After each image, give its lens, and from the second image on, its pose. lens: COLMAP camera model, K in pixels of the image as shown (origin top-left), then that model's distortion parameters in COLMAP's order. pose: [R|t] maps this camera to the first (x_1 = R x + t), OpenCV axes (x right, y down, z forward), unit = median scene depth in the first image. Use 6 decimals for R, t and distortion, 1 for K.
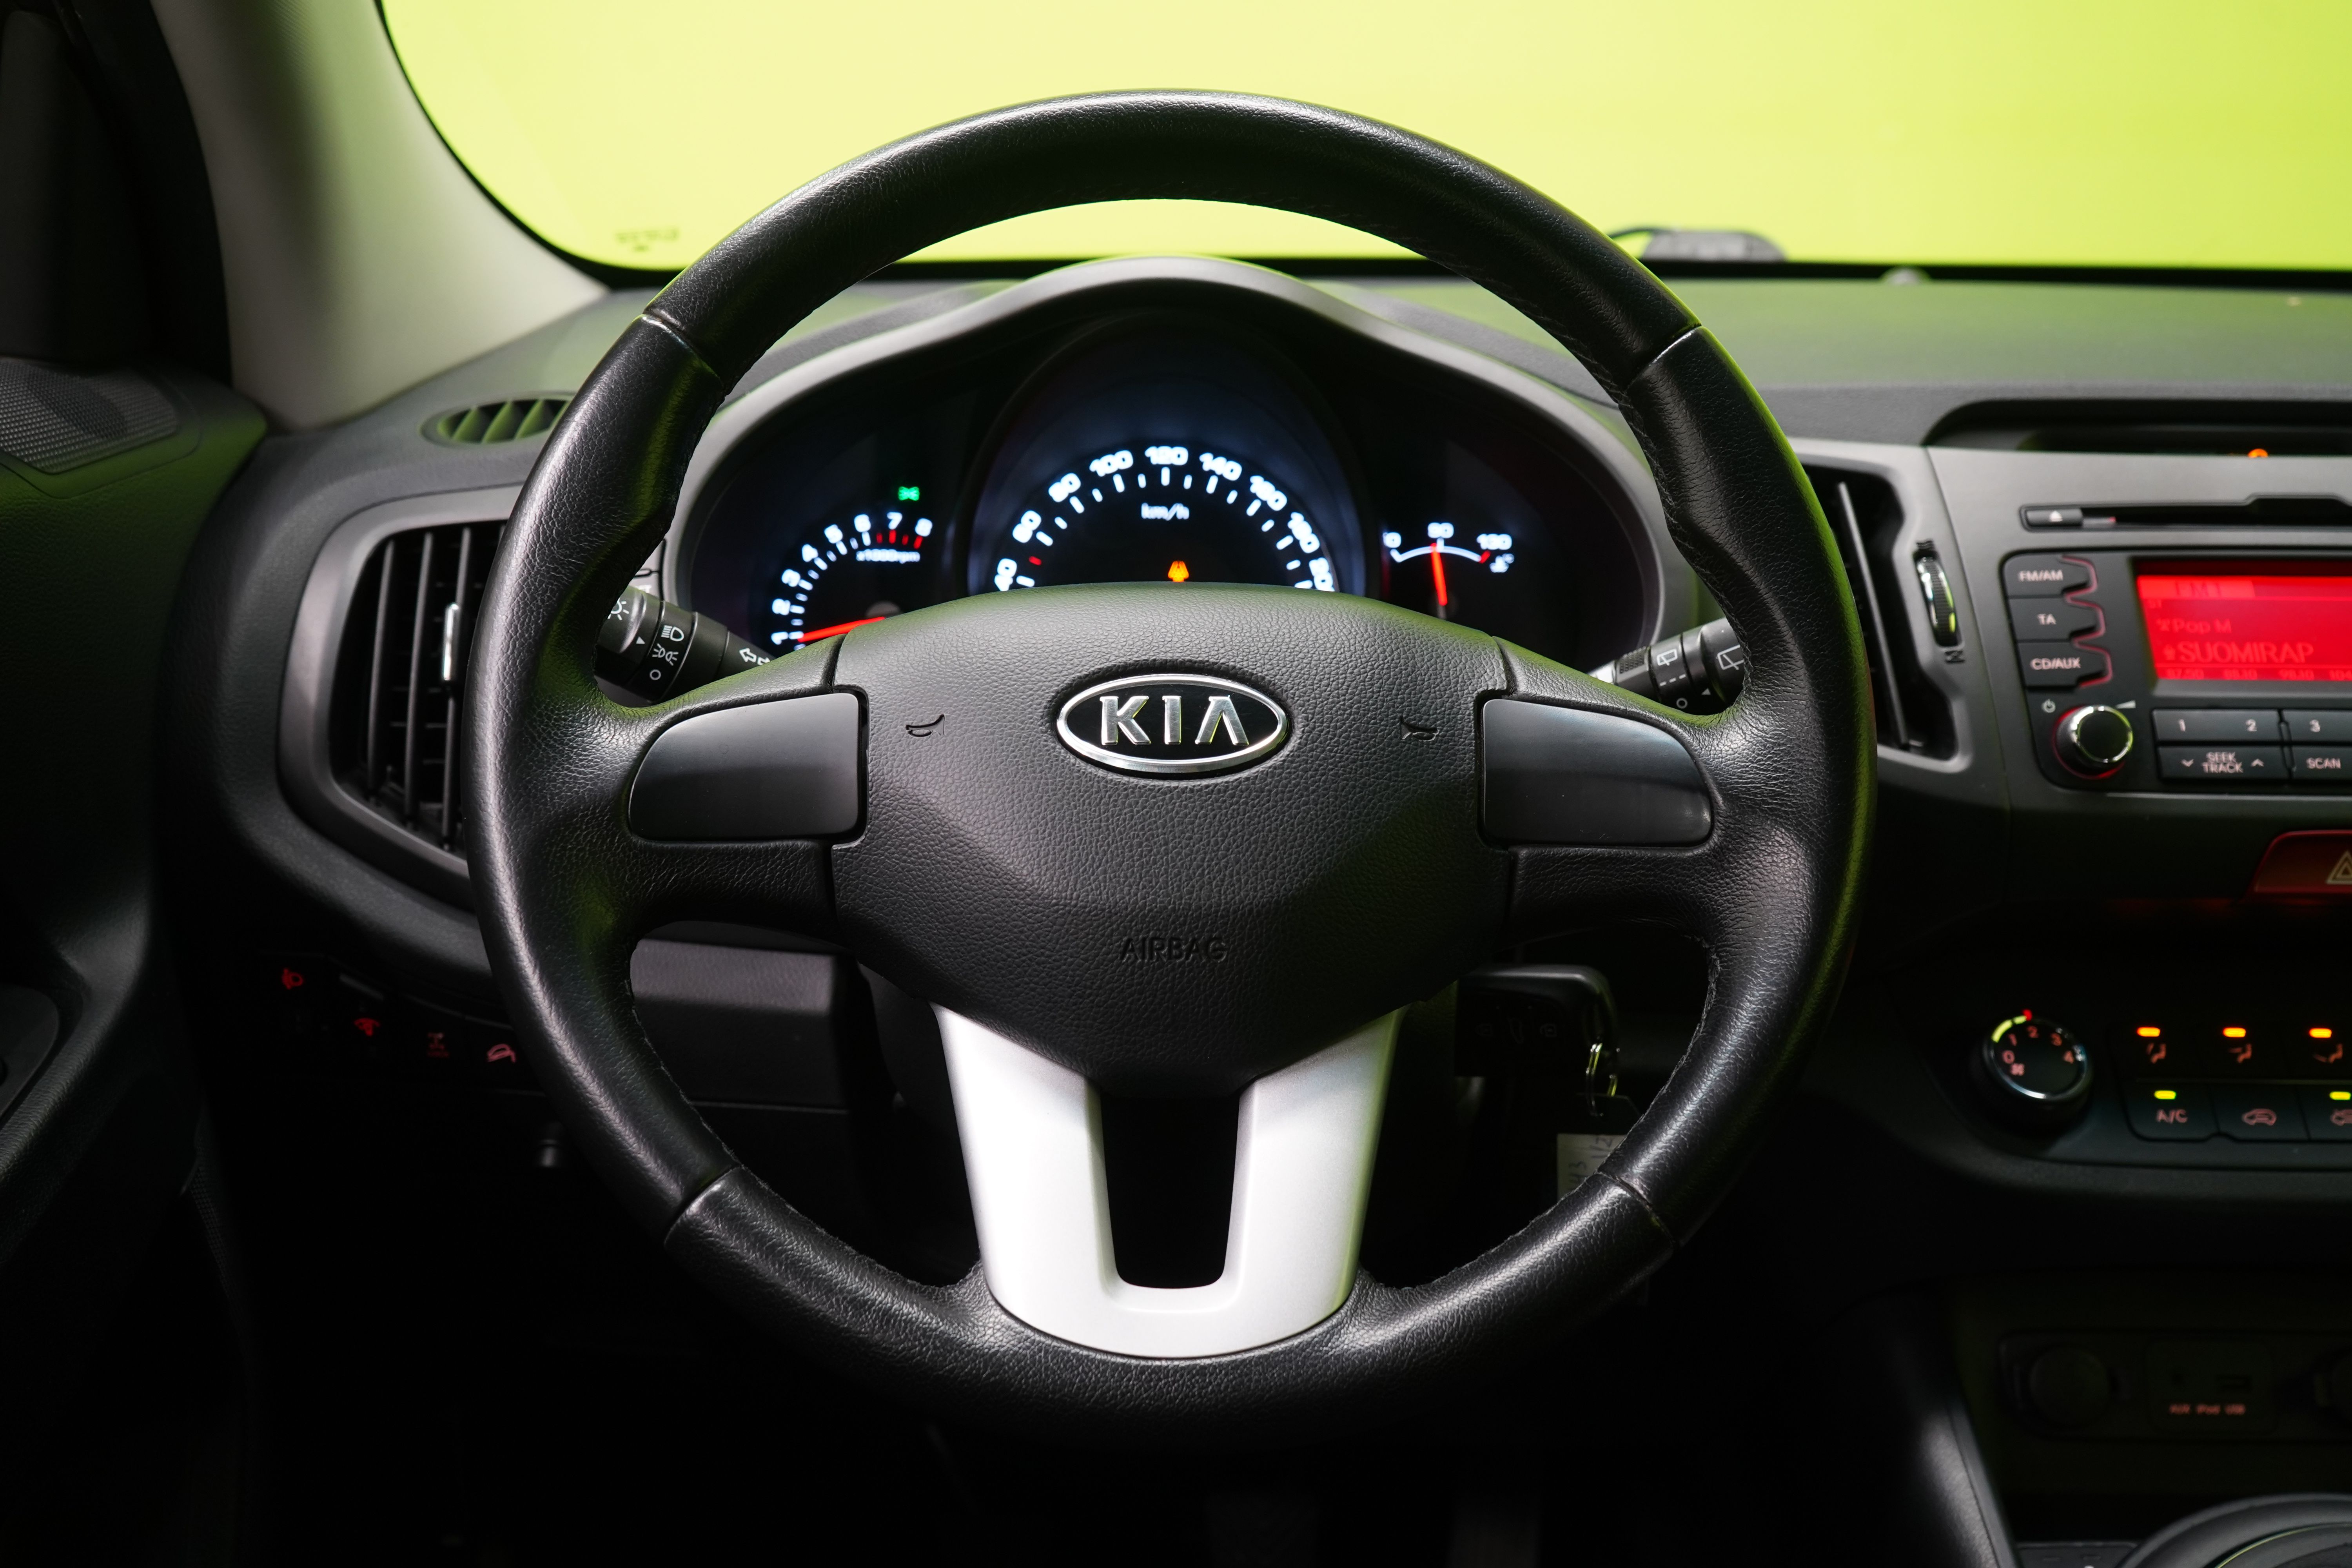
lens RADIAL K [[2324.9, 0, 1176.0], [0, 2324.9, 784.0], [0, 0, 1]] dist [0.007020, 0.006801]
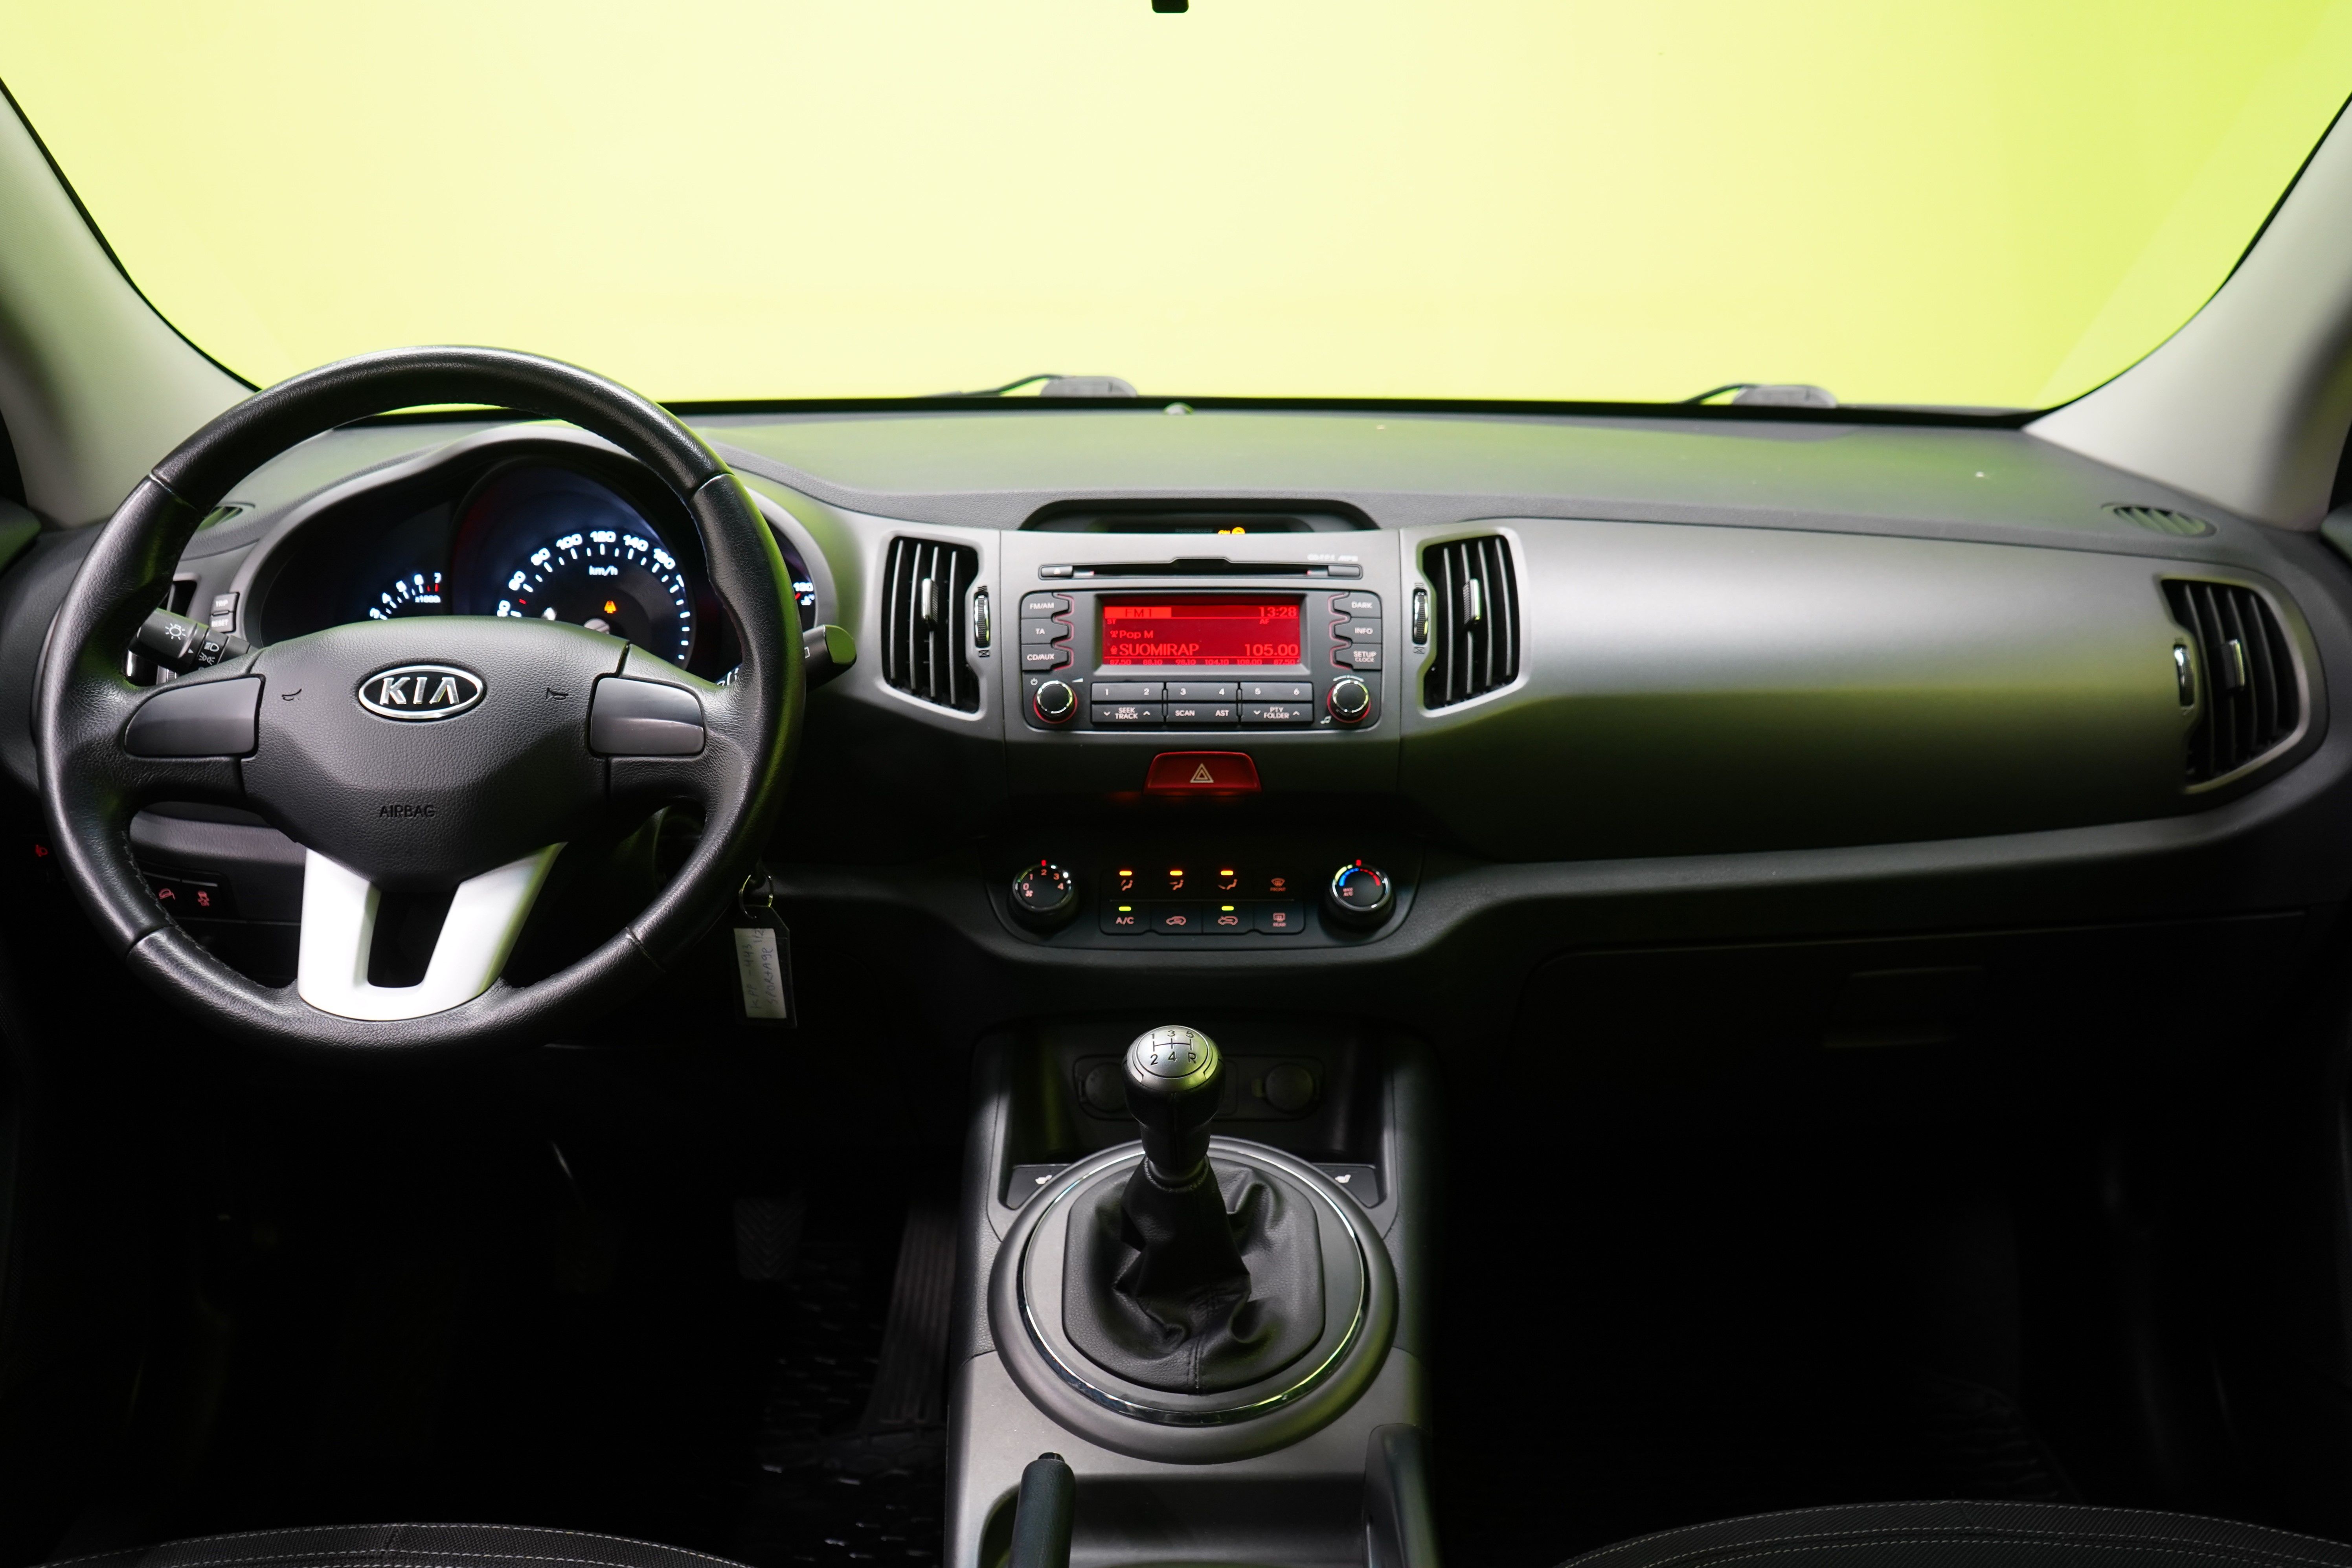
lens RADIAL K [[1924.8, 0, 1176.0], [0, 1924.8, 784.0], [0, 0, 1]] dist [-0.007098, -0.001356]
pose [[0.999844, -0.008441, -0.015542, 0.491570], [0.008552, 0.999938, 0.007065, 0.032665], [0.015481, -0.007197, 0.999854, -0.418738]]
